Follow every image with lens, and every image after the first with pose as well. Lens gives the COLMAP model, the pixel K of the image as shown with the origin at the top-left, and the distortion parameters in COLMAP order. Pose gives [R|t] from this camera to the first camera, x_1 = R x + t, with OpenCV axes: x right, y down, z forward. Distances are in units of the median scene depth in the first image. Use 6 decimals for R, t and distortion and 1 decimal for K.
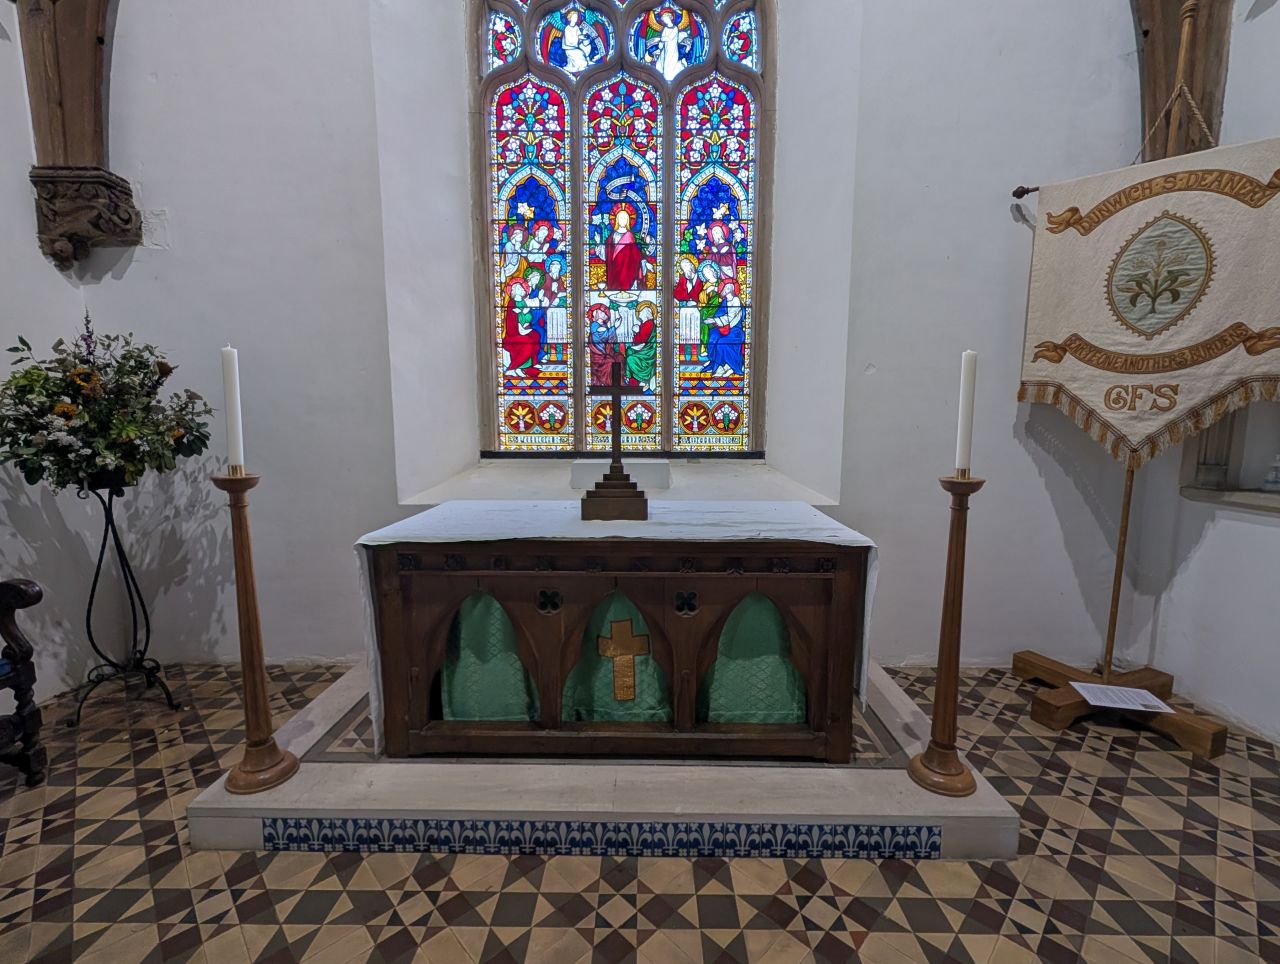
lens RADIAL K [[453.1, 0, 641.7], [0, 453.1, 472.1], [0, 0, 1]] dist [0.000046, -0.000009]
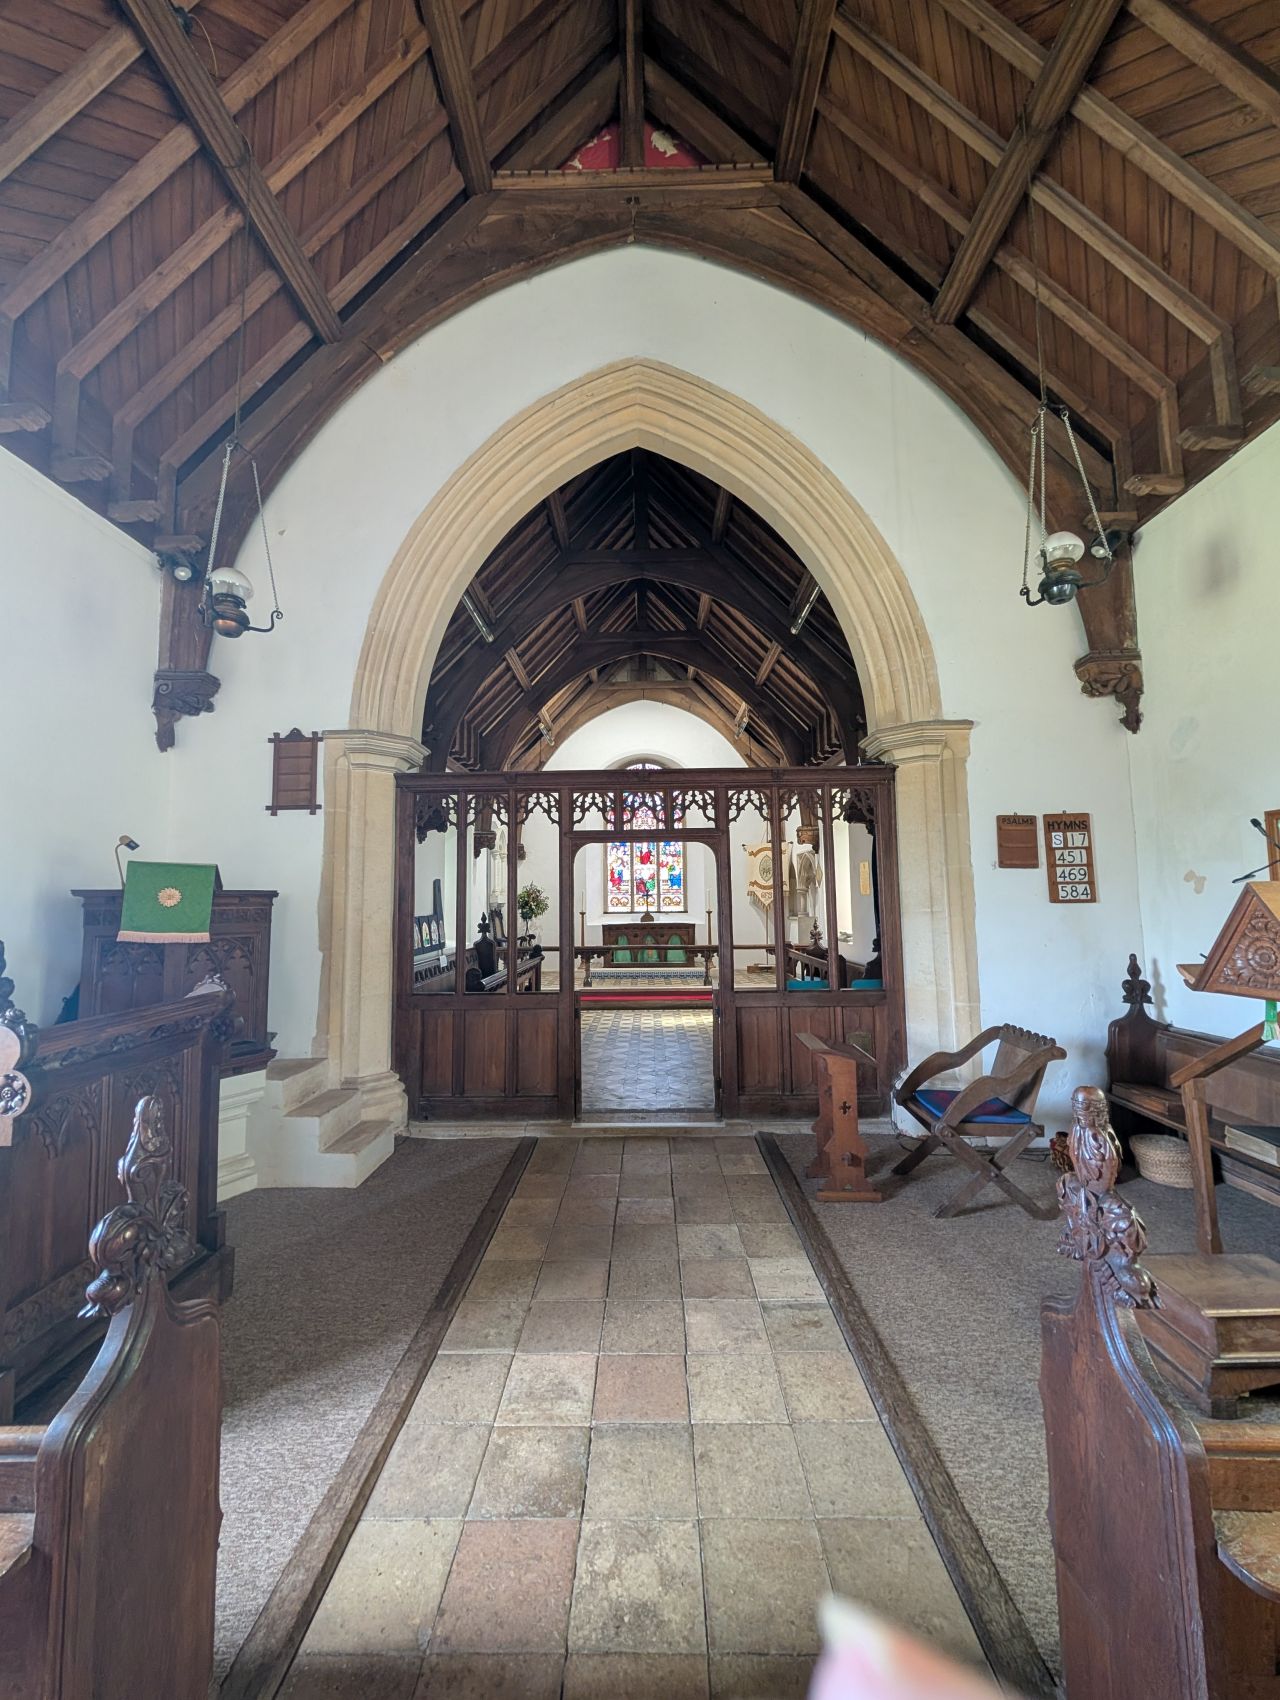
lens RADIAL K [[601.8, 0, 627.8], [0, 601.8, 851.3], [0, 0, 1]] dist [0.000046, -0.000009]
pose [[0.999832, -0.015138, -0.010354, -0.123961], [0.012727, 0.979184, -0.202576, 0.425807], [0.013205, 0.202411, 0.979212, -3.506175]]
